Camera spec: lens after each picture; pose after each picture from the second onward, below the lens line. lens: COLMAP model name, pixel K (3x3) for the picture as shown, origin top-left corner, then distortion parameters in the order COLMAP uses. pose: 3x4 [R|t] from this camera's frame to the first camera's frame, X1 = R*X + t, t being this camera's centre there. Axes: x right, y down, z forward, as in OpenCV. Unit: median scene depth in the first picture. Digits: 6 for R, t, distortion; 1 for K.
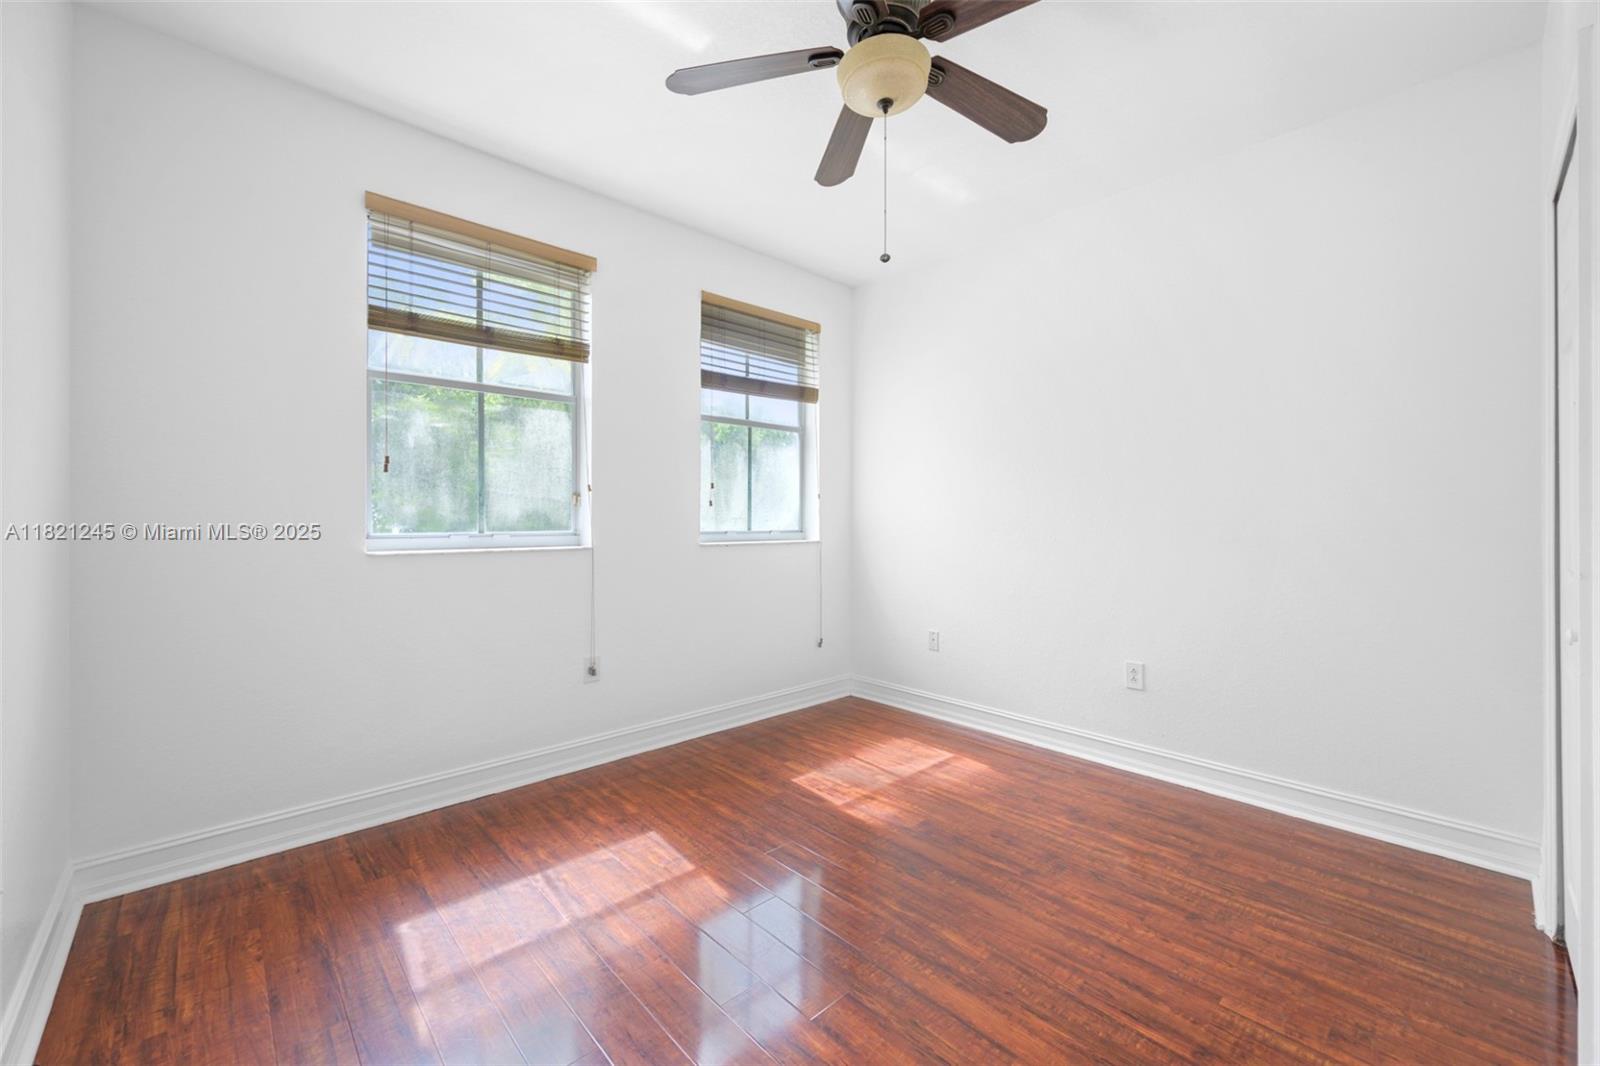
lens RADIAL K [[630.8, 0, 797.9], [0, 630.8, 523.8], [0, 0, 1]] dist [0.000522, 0.000369]
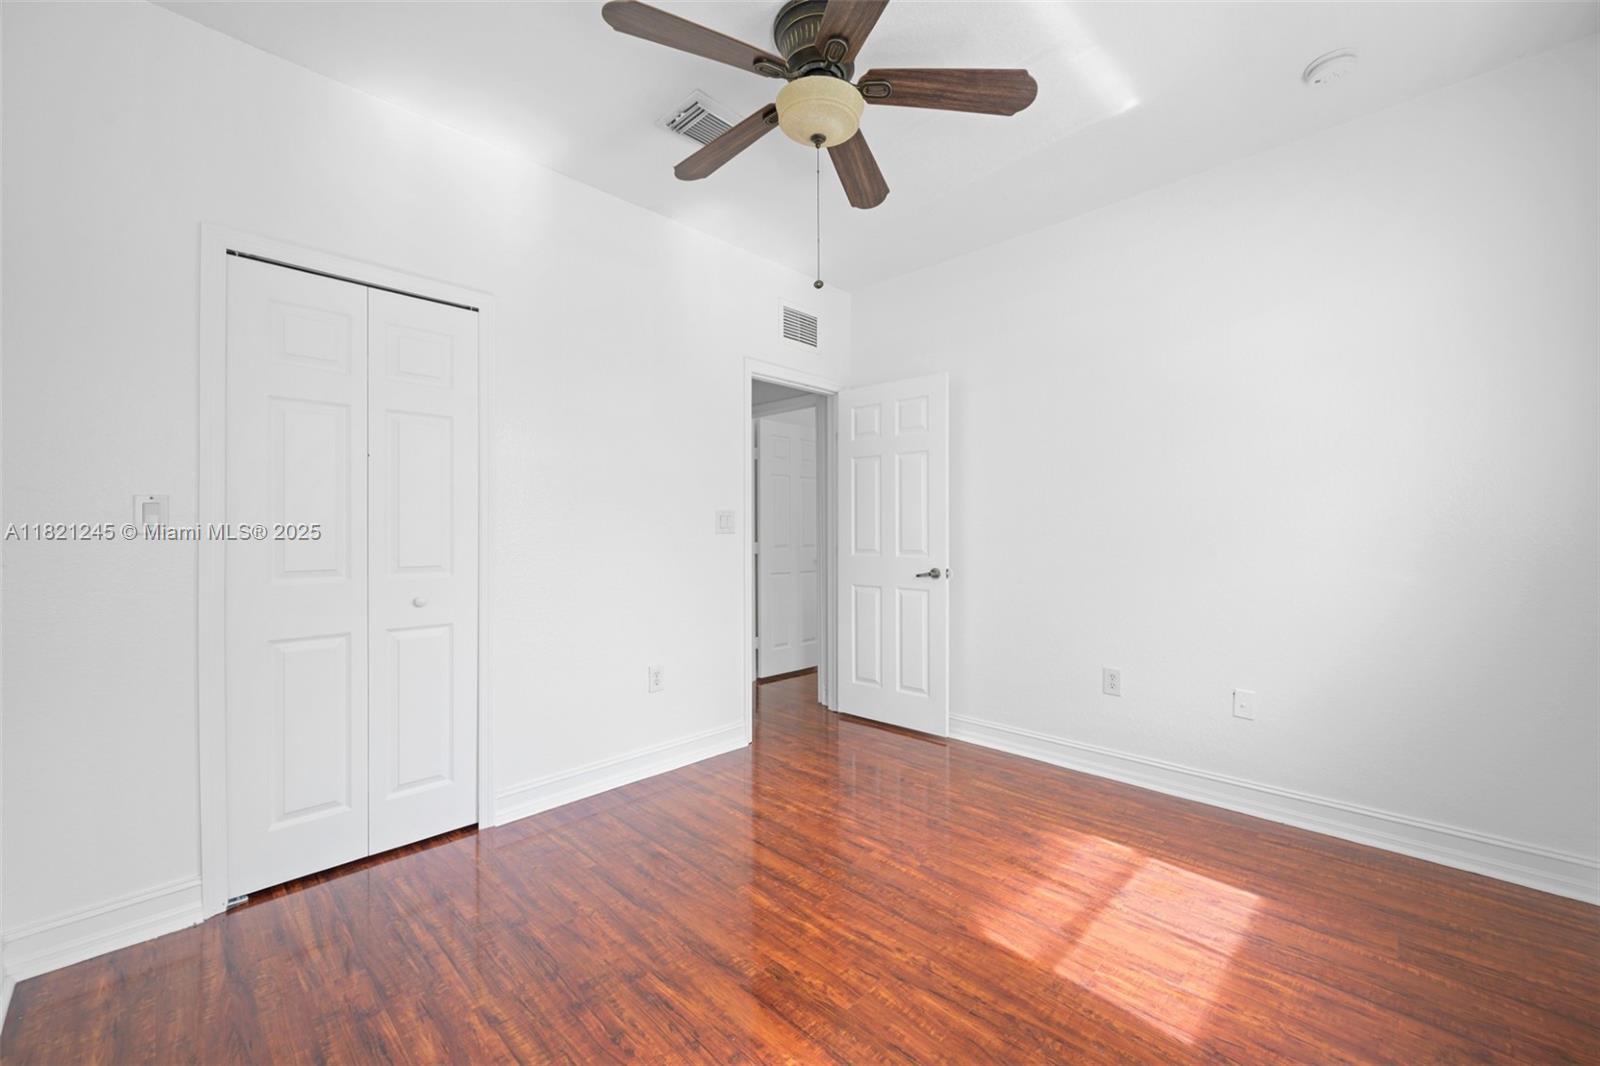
lens RADIAL K [[630.8, 0, 802.4], [0, 630.8, 535.2], [0, 0, 1]] dist [0.000522, 0.000369]
pose [[-0.998547, 0.004816, -0.053681, 0.214365], [0.004348, 0.999952, 0.008831, -0.009286], [0.053721, 0.008585, -0.998519, 1.976181]]
